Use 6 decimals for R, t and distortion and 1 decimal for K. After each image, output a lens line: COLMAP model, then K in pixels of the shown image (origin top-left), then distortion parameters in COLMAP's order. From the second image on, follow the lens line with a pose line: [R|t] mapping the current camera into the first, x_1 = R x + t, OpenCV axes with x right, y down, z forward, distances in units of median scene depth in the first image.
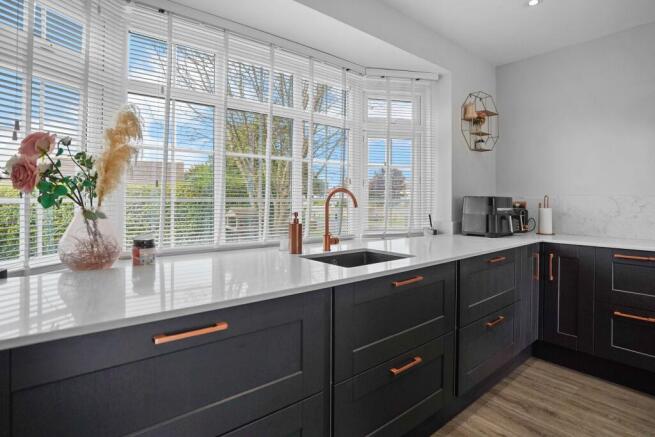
lens RADIAL K [[326.4, 0, 318.7], [0, 326.4, 200.2], [0, 0, 1]] dist [-0.043556, 0.008340]
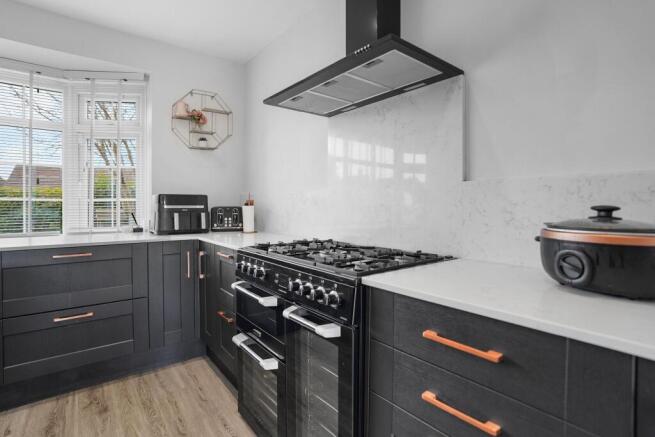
lens RADIAL K [[326.4, 0, 324.8], [0, 326.4, 195.7], [0, 0, 1]] dist [-0.043556, 0.008340]
pose [[0.999865, -0.003634, 0.016017, 1.353272], [0.003969, 0.999774, -0.020889, 0.022803], [-0.015938, 0.020950, 0.999653, -0.019818]]
